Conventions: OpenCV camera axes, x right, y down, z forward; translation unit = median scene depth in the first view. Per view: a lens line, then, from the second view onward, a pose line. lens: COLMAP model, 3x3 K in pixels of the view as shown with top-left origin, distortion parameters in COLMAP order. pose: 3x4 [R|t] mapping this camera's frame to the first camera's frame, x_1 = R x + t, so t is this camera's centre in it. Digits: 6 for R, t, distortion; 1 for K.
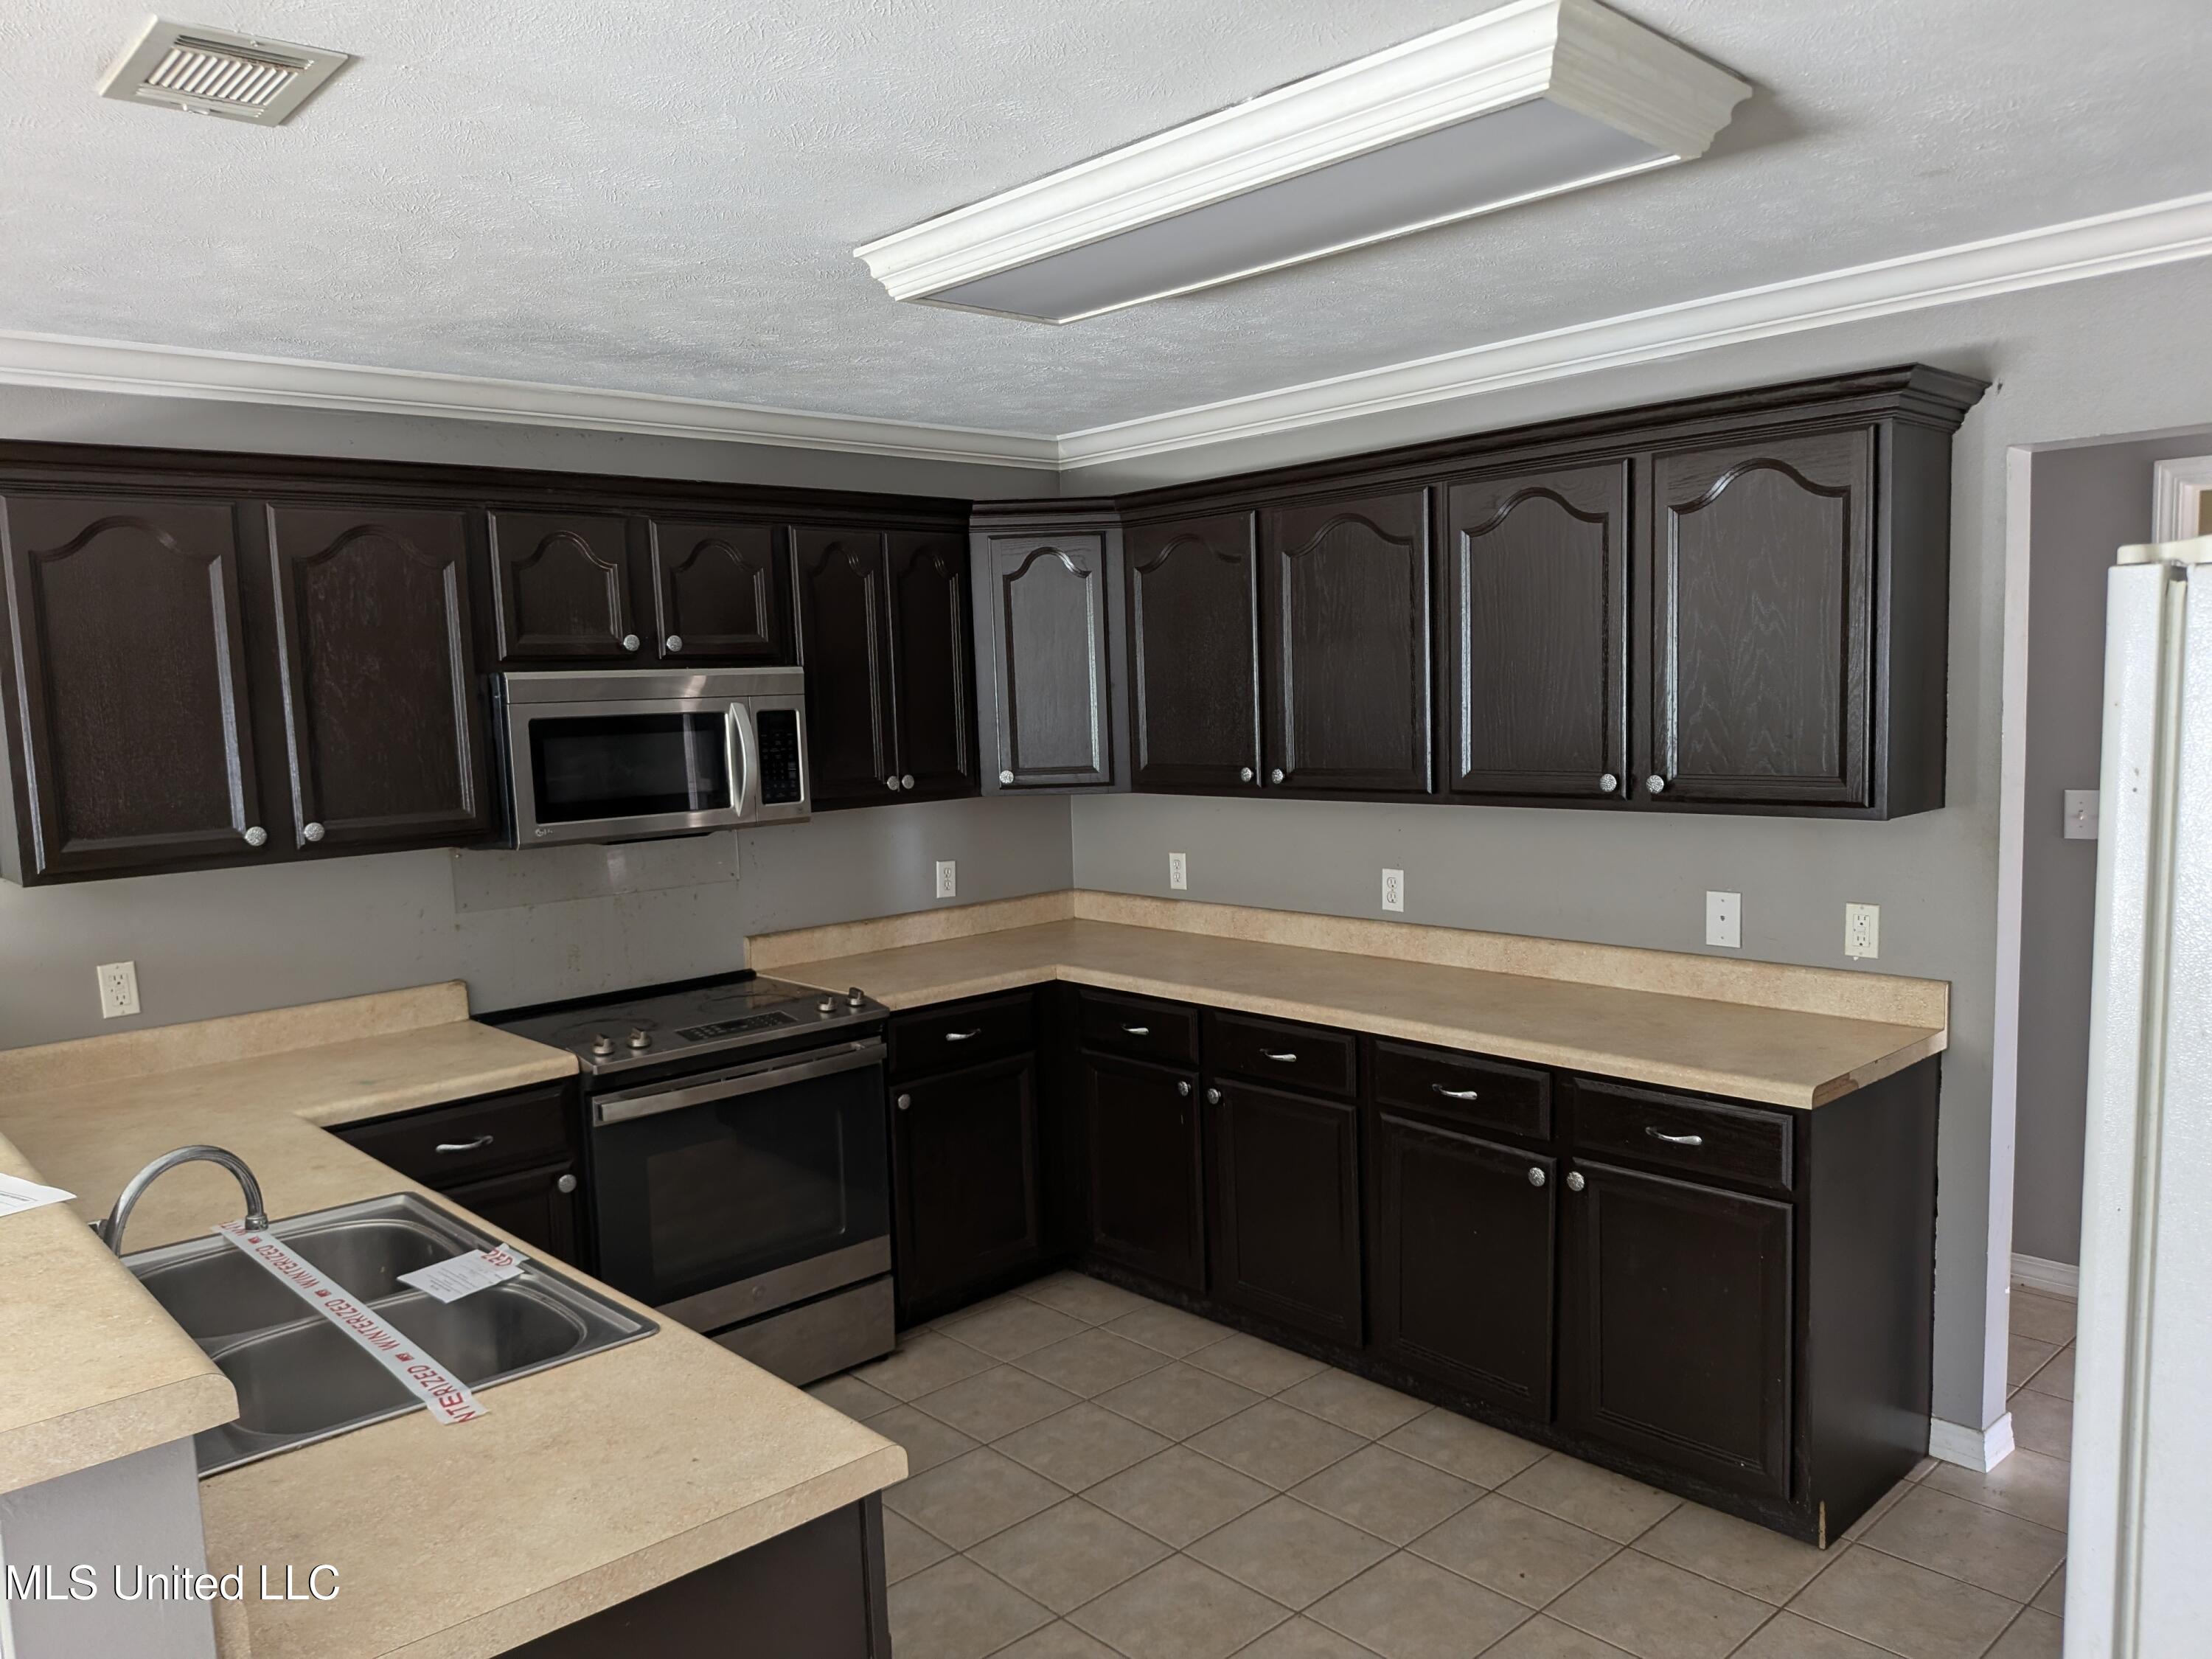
lens RADIAL K [[1603.4, 0, 1125.4], [0, 1603.4, 837.1], [0, 0, 1]] dist [0.035145, -0.058913]
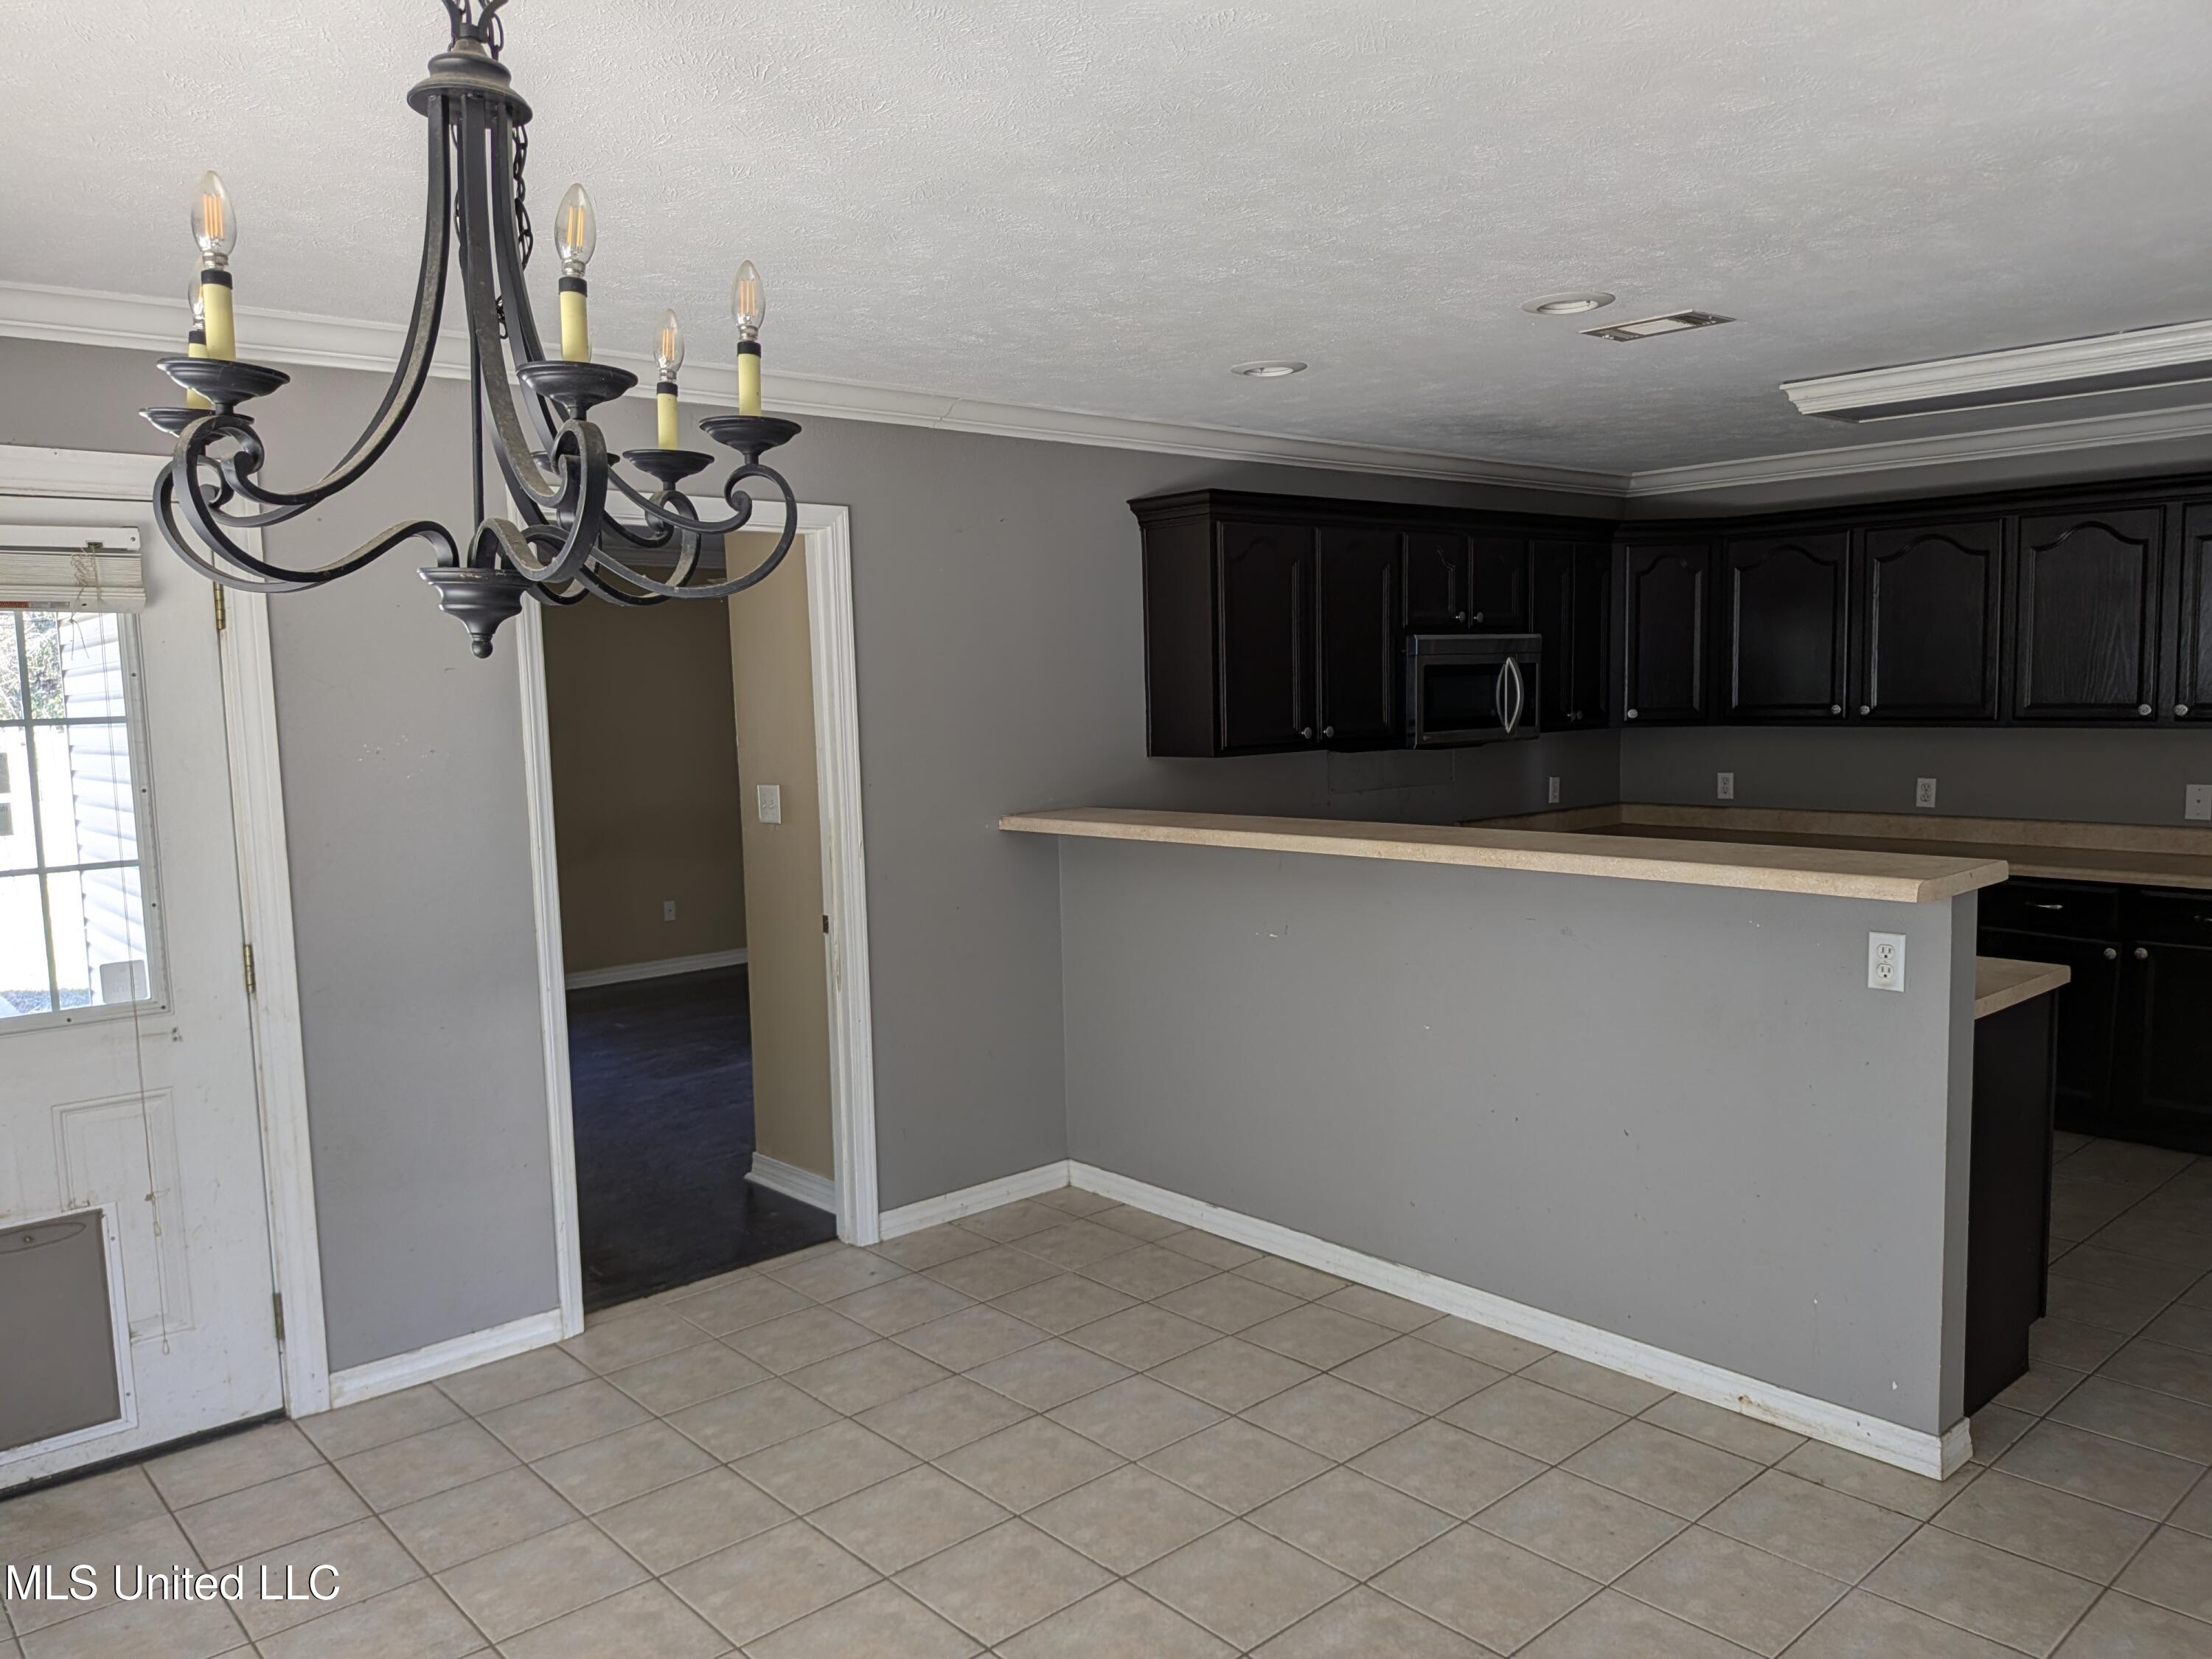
lens RADIAL K [[1603.4, 0, 1088.1], [0, 1603.4, 850.6], [0, 0, 1]] dist [0.035145, -0.058913]
pose [[0.999365, 0.014577, -0.032504, -0.553610], [-0.014220, 0.999836, 0.011195, 0.081668], [0.032661, -0.010726, 0.999409, -0.494483]]
